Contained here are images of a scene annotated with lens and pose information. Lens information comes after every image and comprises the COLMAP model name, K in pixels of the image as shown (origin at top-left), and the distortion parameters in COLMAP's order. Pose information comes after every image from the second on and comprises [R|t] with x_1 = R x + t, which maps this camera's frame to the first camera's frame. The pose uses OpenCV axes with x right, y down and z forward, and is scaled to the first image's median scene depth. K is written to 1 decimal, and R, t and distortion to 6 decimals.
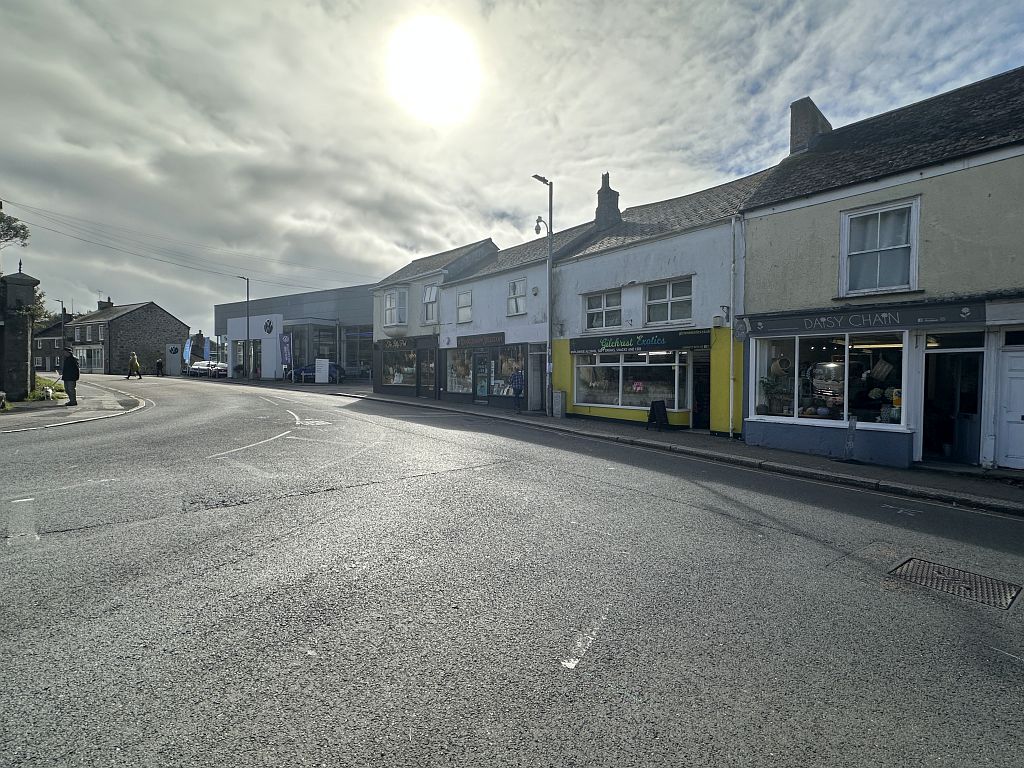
lens RADIAL K [[471.8, 0, 512.1], [0, 471.8, 383.3], [0, 0, 1]] dist [-0.032224, -0.000199]
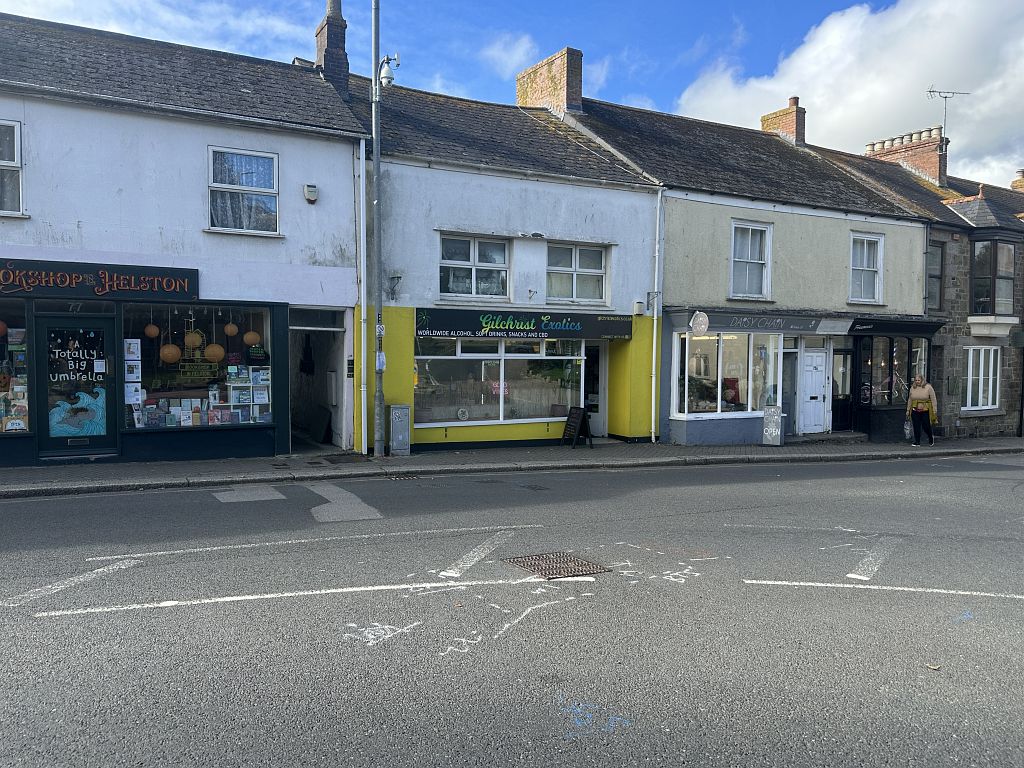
lens RADIAL K [[748.2, 0, 515.1], [0, 748.2, 384.3], [0, 0, 1]] dist [0.037982, -0.035963]
pose [[0.200910, -0.056195, 0.977997, -0.772937], [0.006780, 0.998409, 0.055975, -0.059062], [-0.979586, -0.004615, 0.200971, 0.780663]]
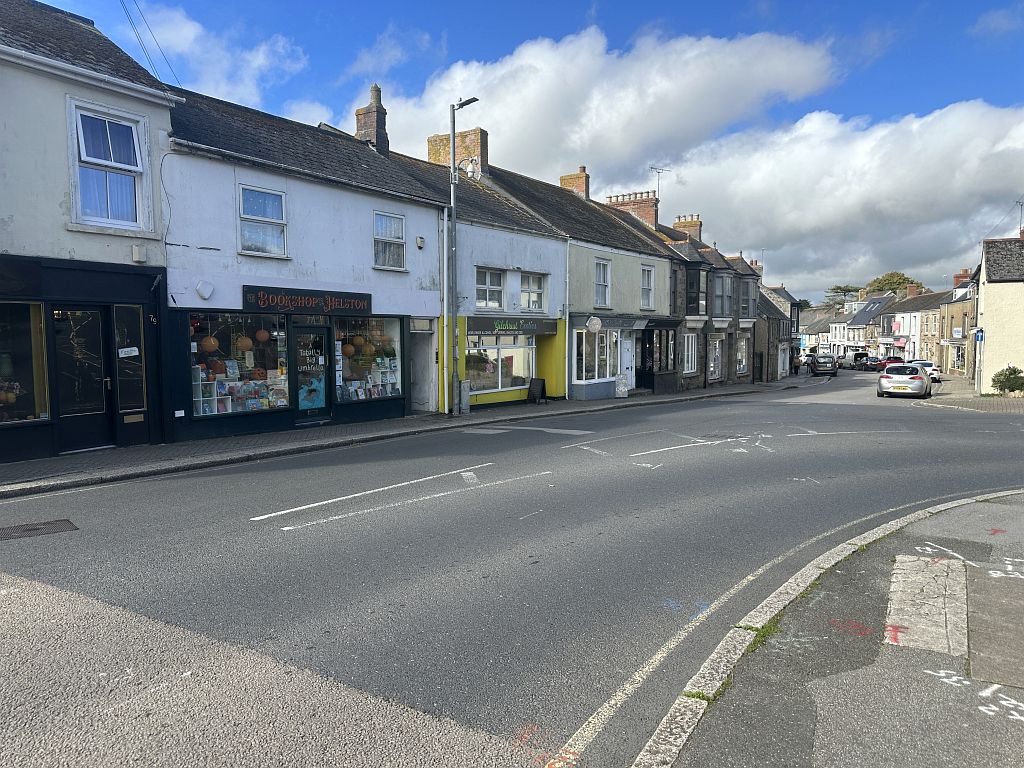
lens RADIAL K [[717.6, 0, 507.3], [0, 717.6, 392.6], [0, 0, 1]] dist [0.059916, 0.002503]
pose [[-0.266525, -0.087369, 0.959860, -1.237930], [0.016506, 0.995323, 0.095180, -0.088320], [-0.963687, 0.041211, -0.263836, 1.394589]]
